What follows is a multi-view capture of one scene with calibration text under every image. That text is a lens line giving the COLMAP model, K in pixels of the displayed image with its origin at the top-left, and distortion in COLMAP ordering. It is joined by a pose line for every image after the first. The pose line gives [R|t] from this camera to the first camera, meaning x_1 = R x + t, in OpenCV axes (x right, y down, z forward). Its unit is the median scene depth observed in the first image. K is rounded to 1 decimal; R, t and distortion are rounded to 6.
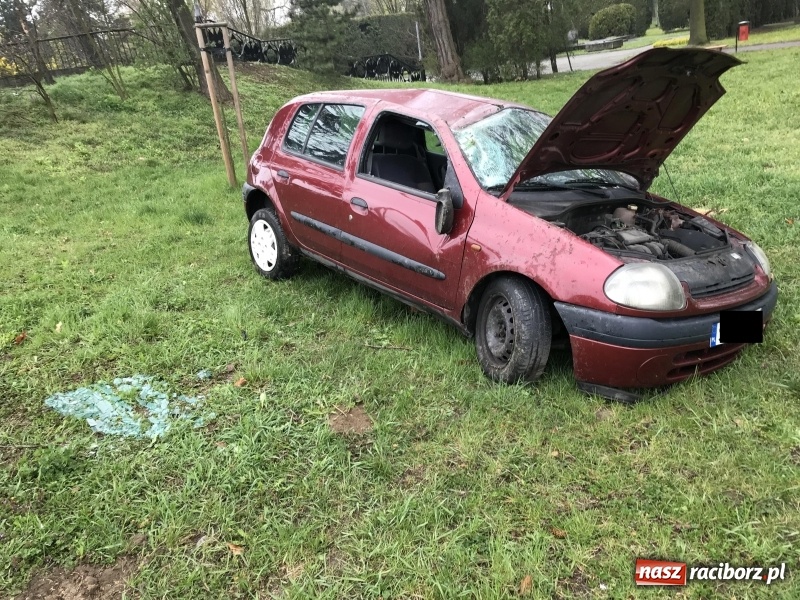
lens RADIAL K [[666.9, 0, 400.0], [0, 666.9, 300.0], [0, 0, 1]] dist [0.040597, -0.045286]
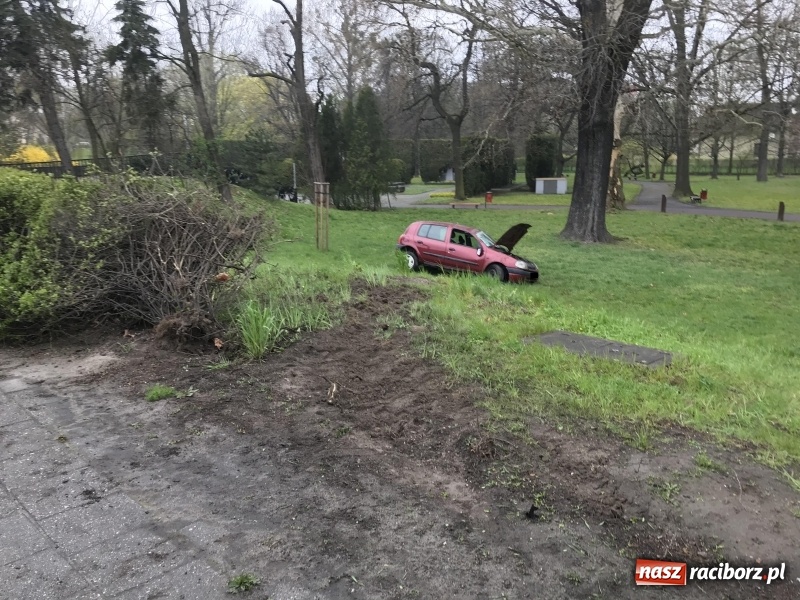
lens RADIAL K [[657.0, 0, 400.0], [0, 657.0, 300.0], [0, 0, 1]] dist [0.160061, -0.515670]
pose [[0.929873, 0.060981, 0.362790, -1.685425], [-0.000608, 0.986419, -0.164245, 0.776877], [-0.367879, 0.152507, 0.917282, -2.397310]]
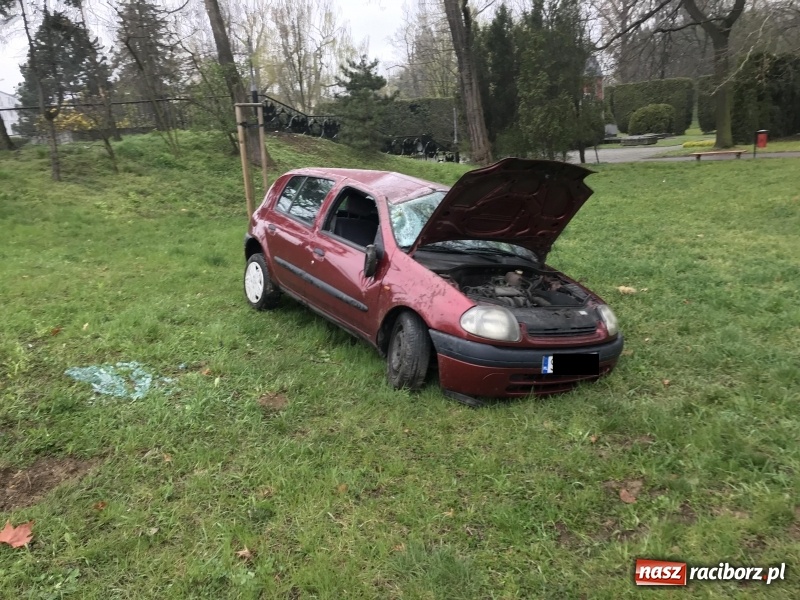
lens RADIAL K [[661.7, 0, 400.0], [0, 661.7, 300.0], [0, 0, 1]] dist [0.066383, -0.133191]
pose [[0.994412, 0.087623, -0.058884, 0.167461], [-0.093250, 0.990525, -0.100821, 0.059611], [0.049491, 0.105748, 0.993161, -0.256491]]
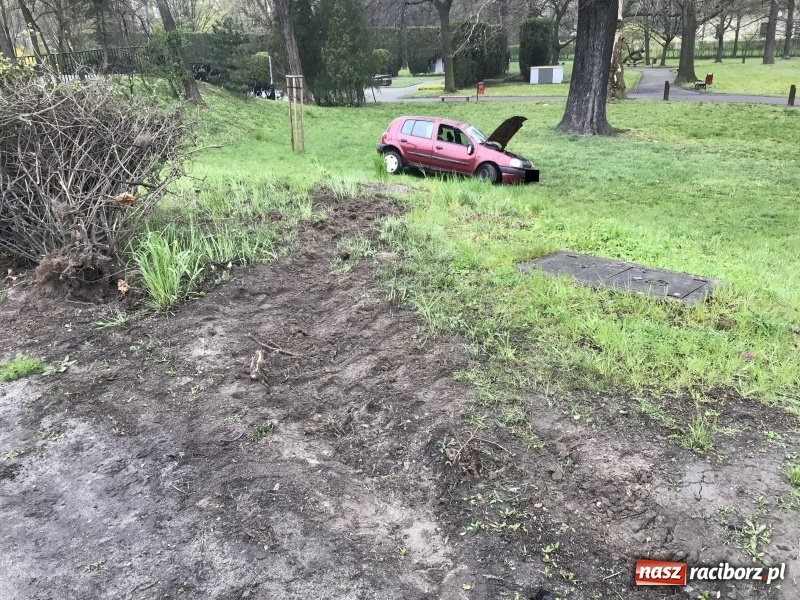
lens RADIAL K [[661.7, 0, 400.0], [0, 661.7, 300.0], [0, 0, 1]] dist [0.066383, -0.133191]
pose [[0.926814, -0.021076, 0.374929, -1.549215], [0.029325, 0.999437, -0.016310, 0.706167], [-0.374374, 0.026111, 0.926910, -2.174370]]
